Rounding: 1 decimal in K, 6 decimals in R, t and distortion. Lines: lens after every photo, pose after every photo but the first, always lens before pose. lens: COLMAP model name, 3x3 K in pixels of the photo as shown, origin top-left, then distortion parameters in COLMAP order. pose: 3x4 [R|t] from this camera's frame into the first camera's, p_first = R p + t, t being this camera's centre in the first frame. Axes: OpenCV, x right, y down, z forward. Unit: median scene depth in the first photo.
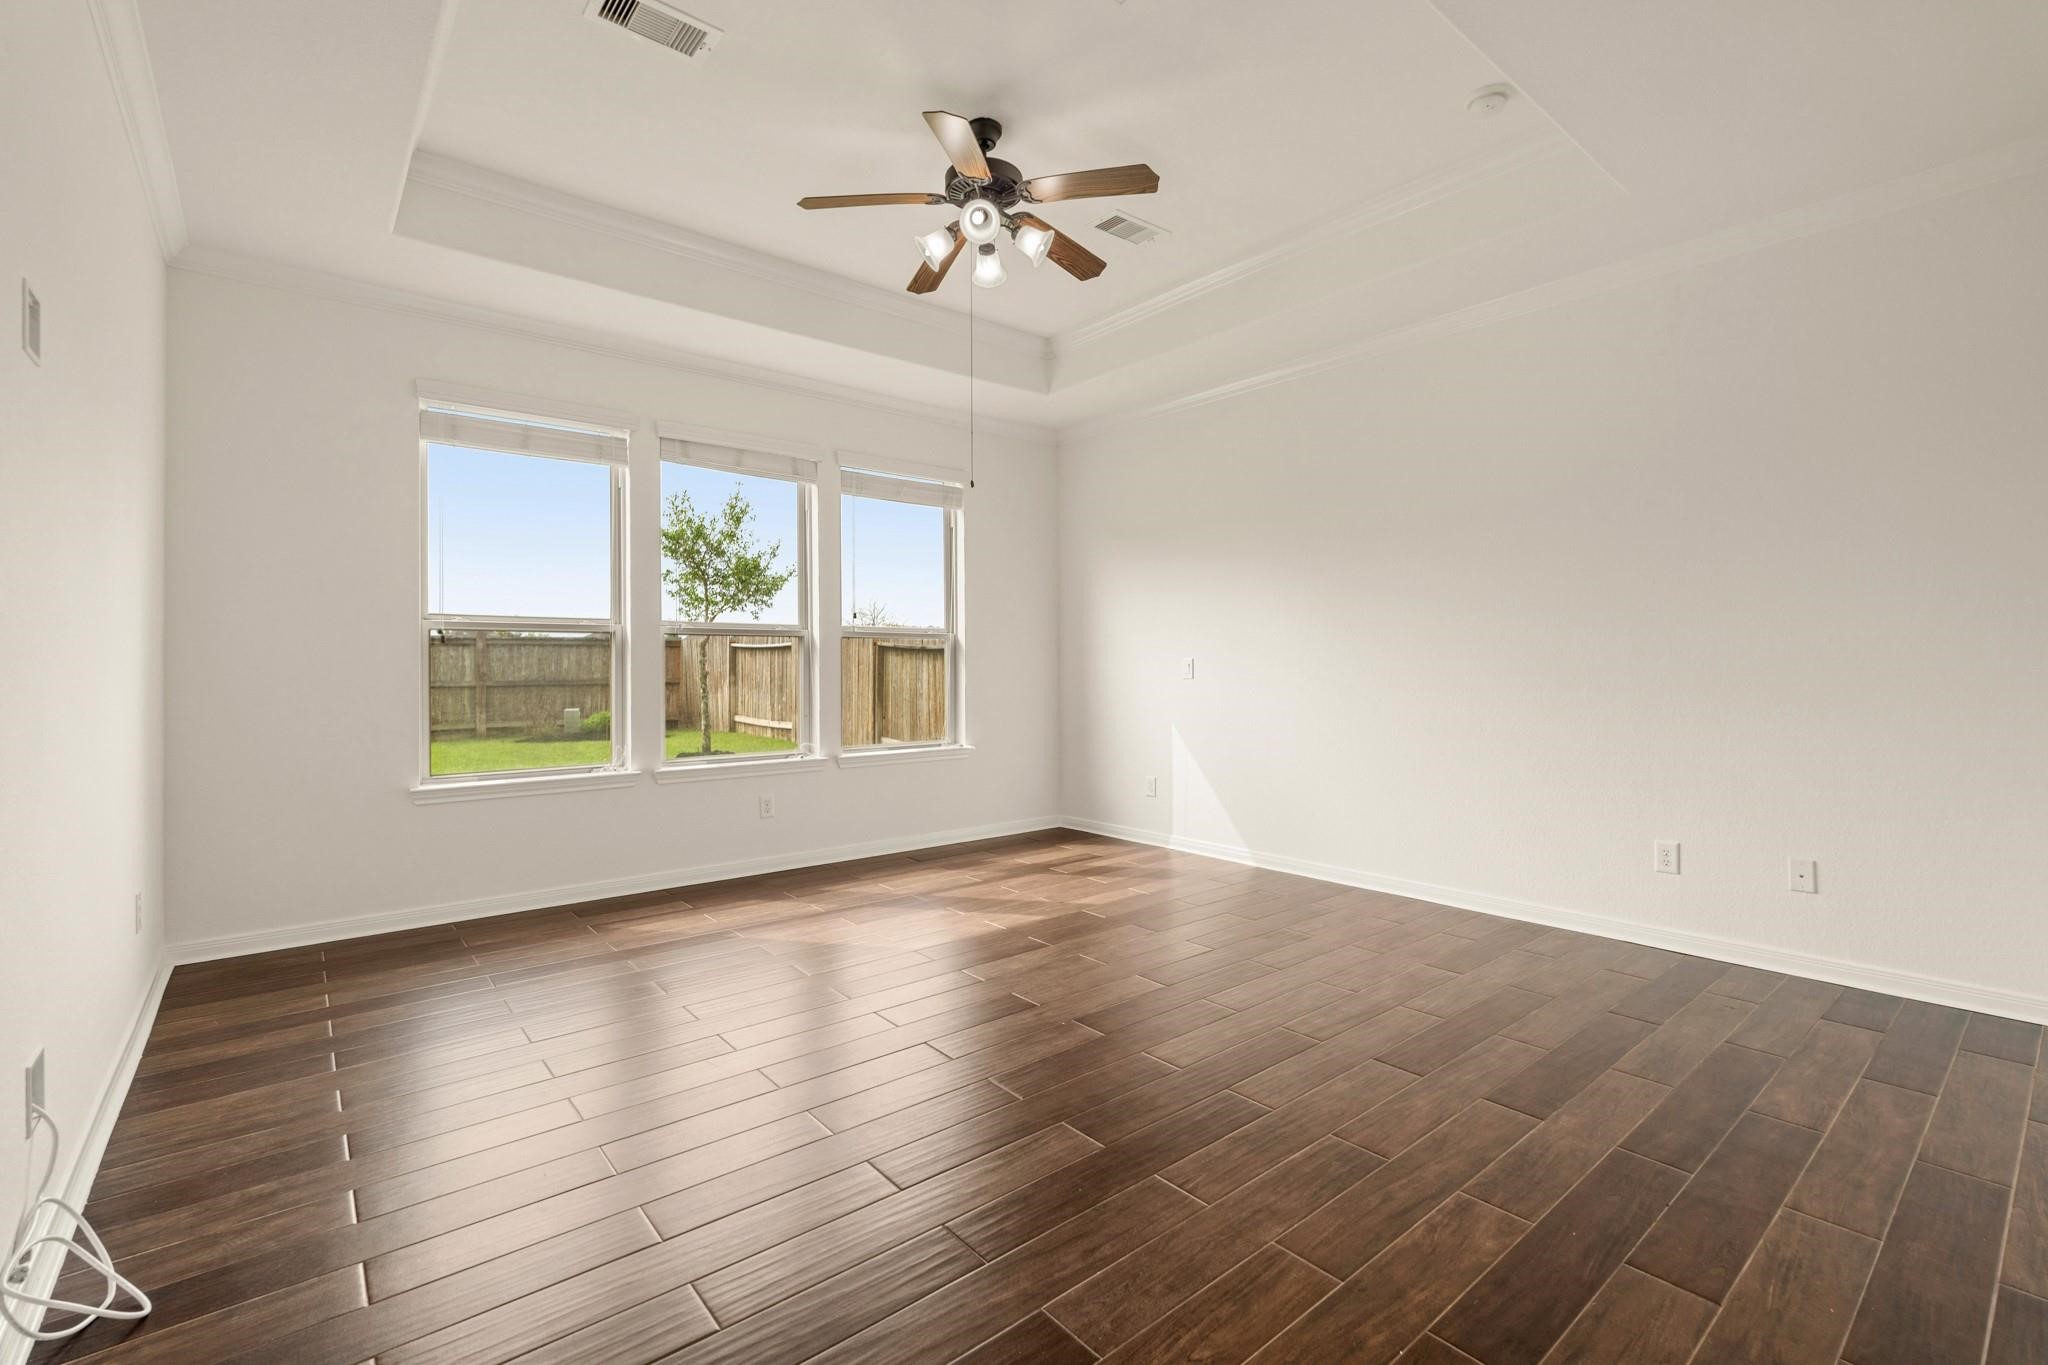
lens RADIAL K [[904.7, 0, 1040.2], [0, 904.7, 668.2], [0, 0, 1]] dist [-0.005253, -0.000392]
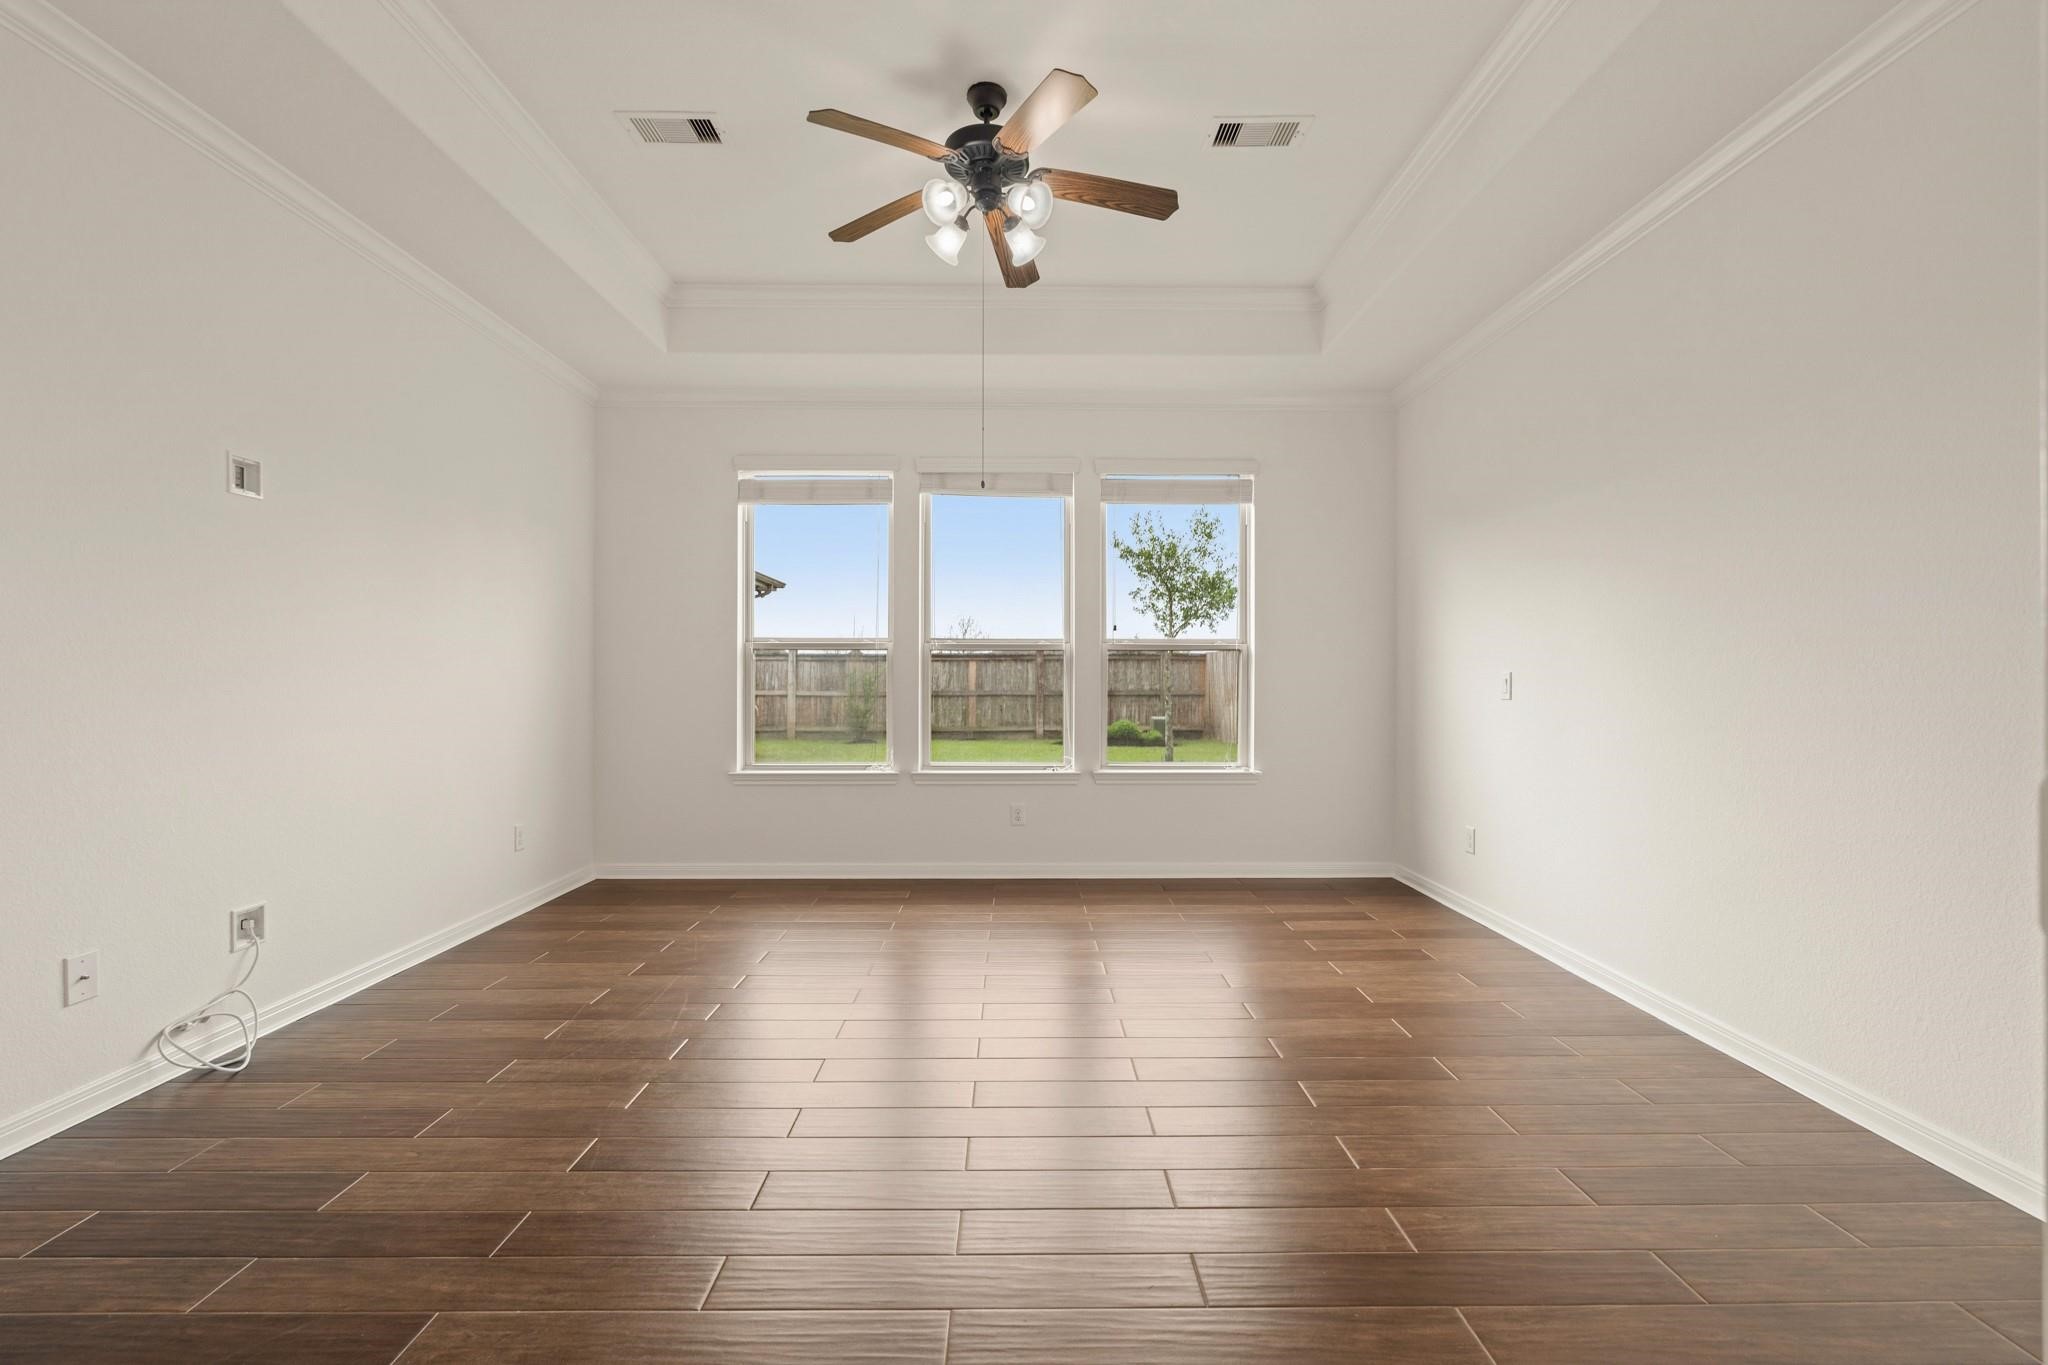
lens RADIAL K [[904.7, 0, 1025.4], [0, 904.7, 694.8], [0, 0, 1]] dist [-0.005253, -0.000392]
pose [[0.773215, 0.015817, -0.633947, 0.283986], [-0.006112, 0.999828, 0.017491, -0.002263], [0.634115, -0.009649, 0.773179, 0.159015]]
